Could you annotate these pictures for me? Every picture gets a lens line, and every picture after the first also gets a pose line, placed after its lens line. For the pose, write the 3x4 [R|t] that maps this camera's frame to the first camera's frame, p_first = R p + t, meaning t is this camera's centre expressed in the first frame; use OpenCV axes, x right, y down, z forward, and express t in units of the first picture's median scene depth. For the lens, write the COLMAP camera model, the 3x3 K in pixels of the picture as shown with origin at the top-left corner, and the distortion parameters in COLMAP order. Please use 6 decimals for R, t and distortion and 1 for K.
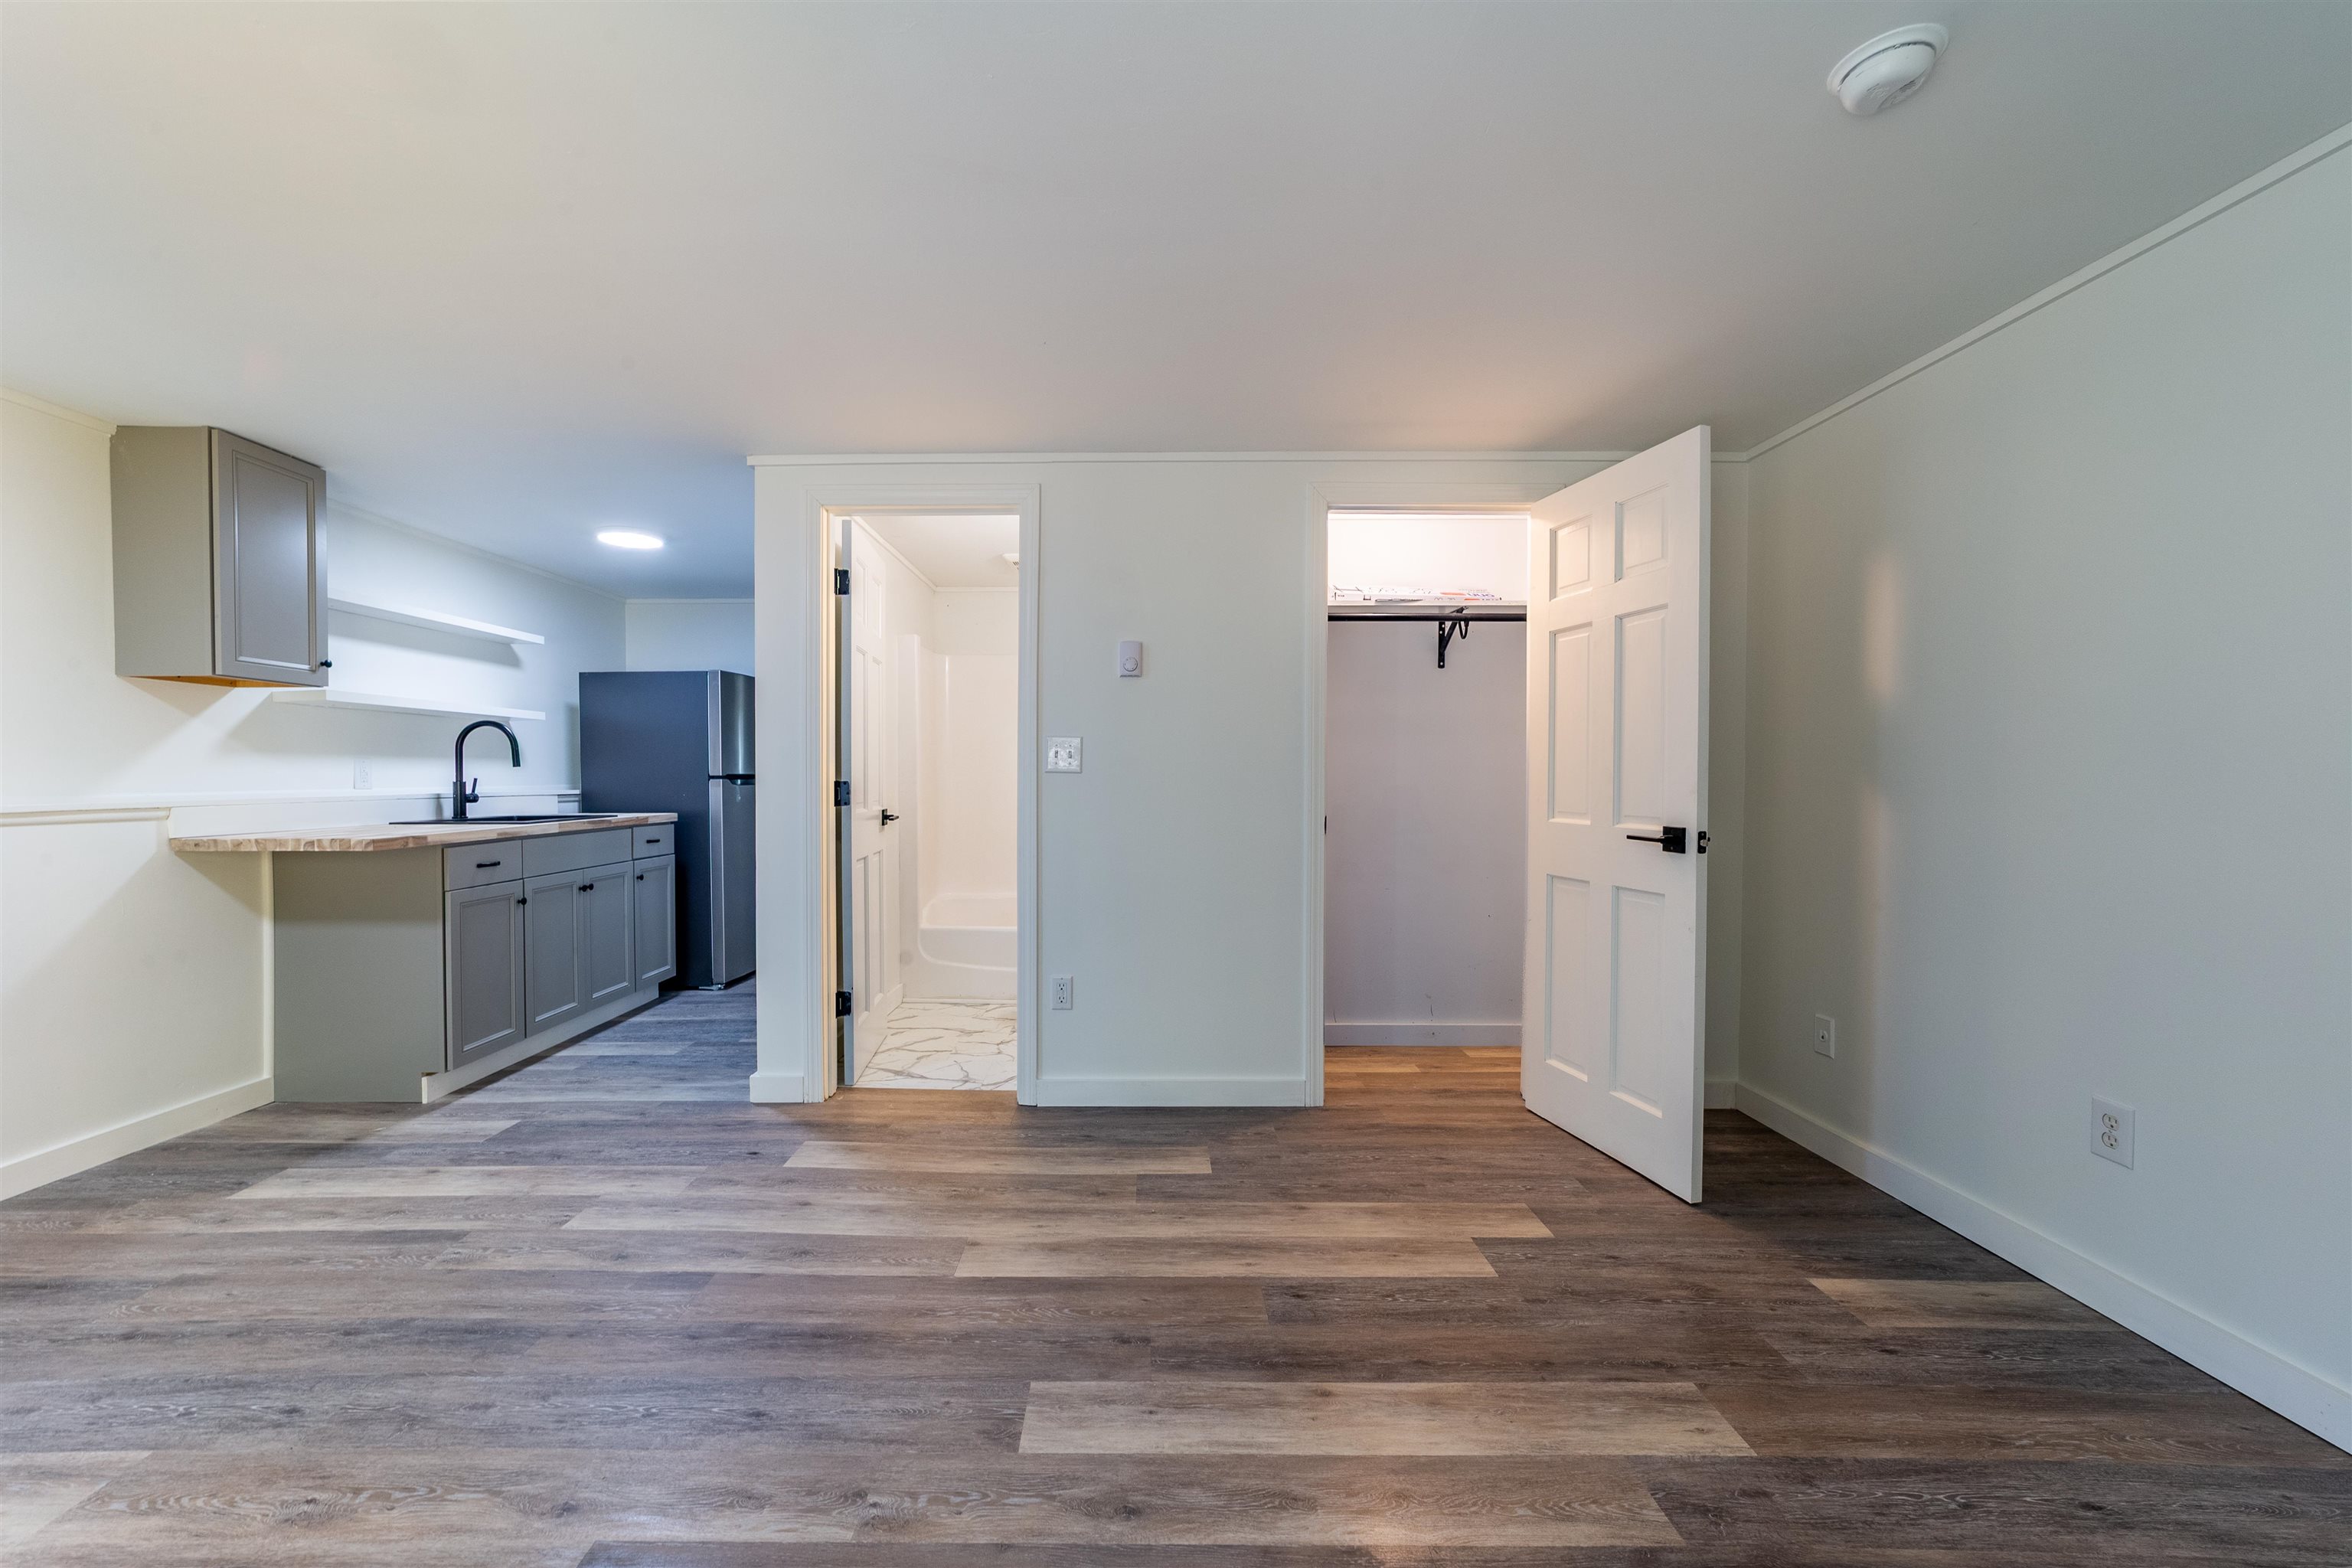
lens RADIAL K [[916.3, 0, 1138.7], [0, 916.3, 782.9], [0, 0, 1]] dist [-0.014901, 0.007637]
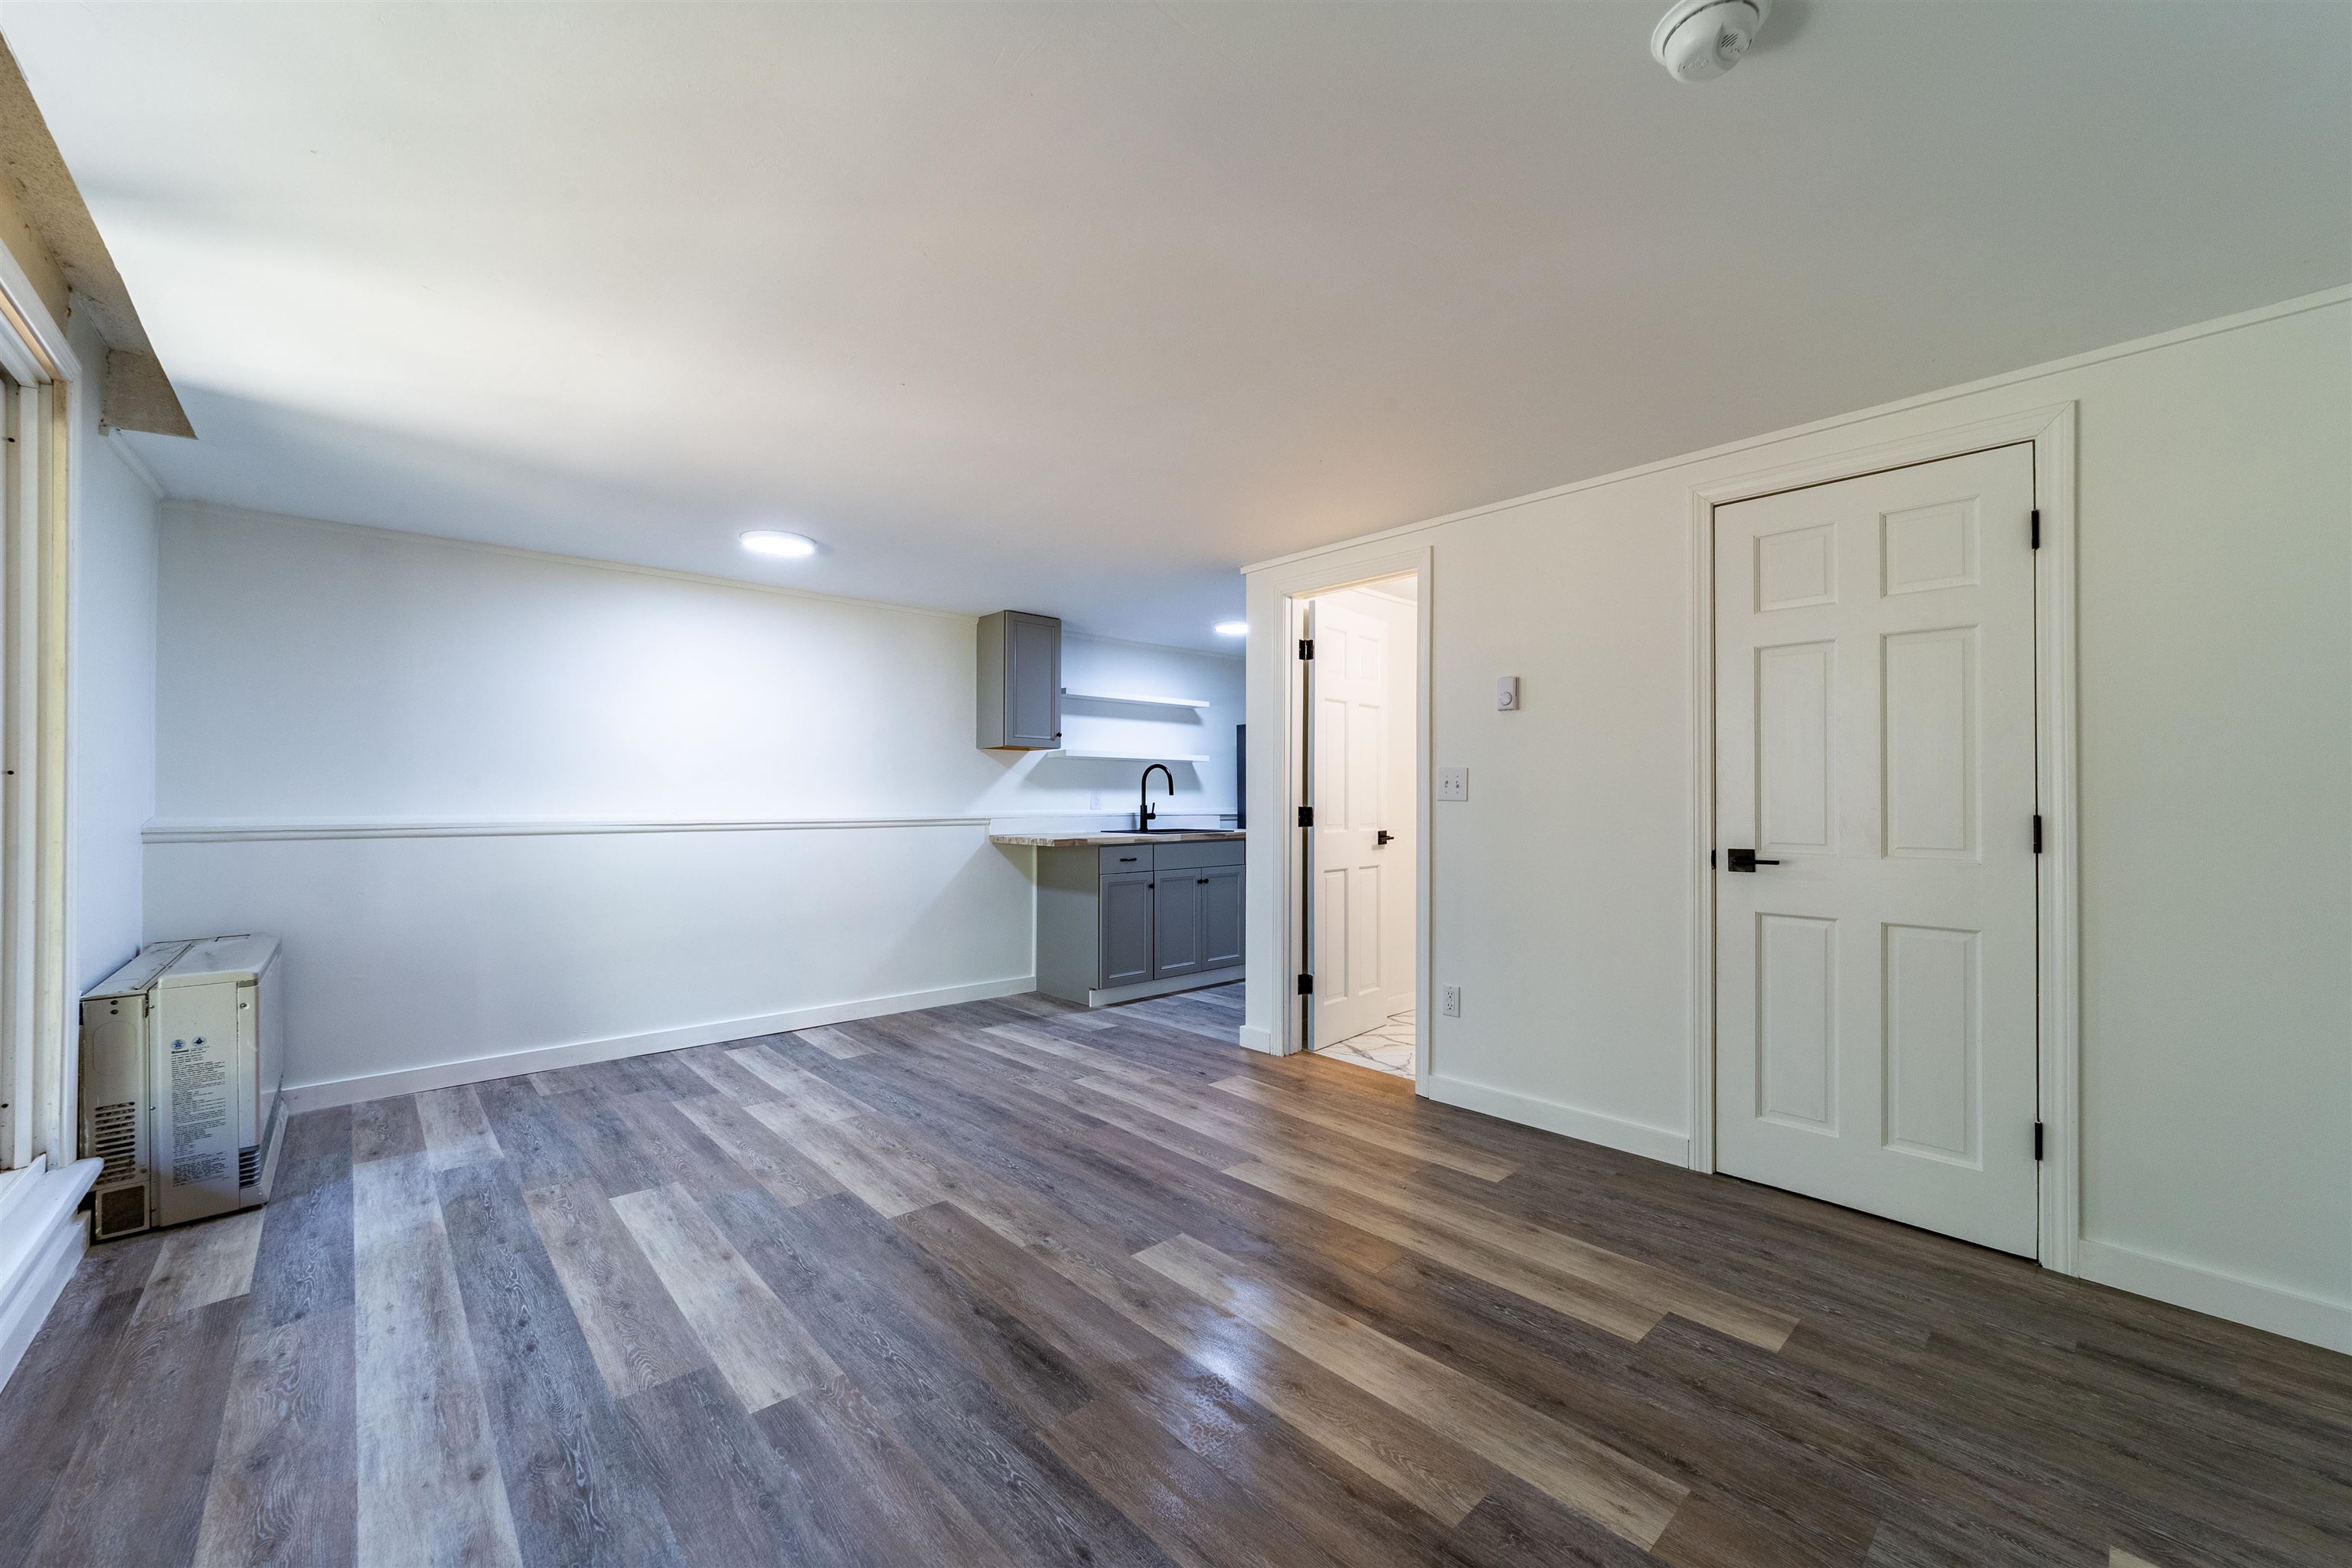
lens RADIAL K [[916.3, 0, 1178.3], [0, 916.3, 781.9], [0, 0, 1]] dist [-0.014901, 0.007637]
pose [[0.683305, -0.013908, -0.730001, 0.616669], [-0.006074, 0.999676, -0.024731, -0.004400], [0.730108, 0.021333, 0.682999, 0.009004]]
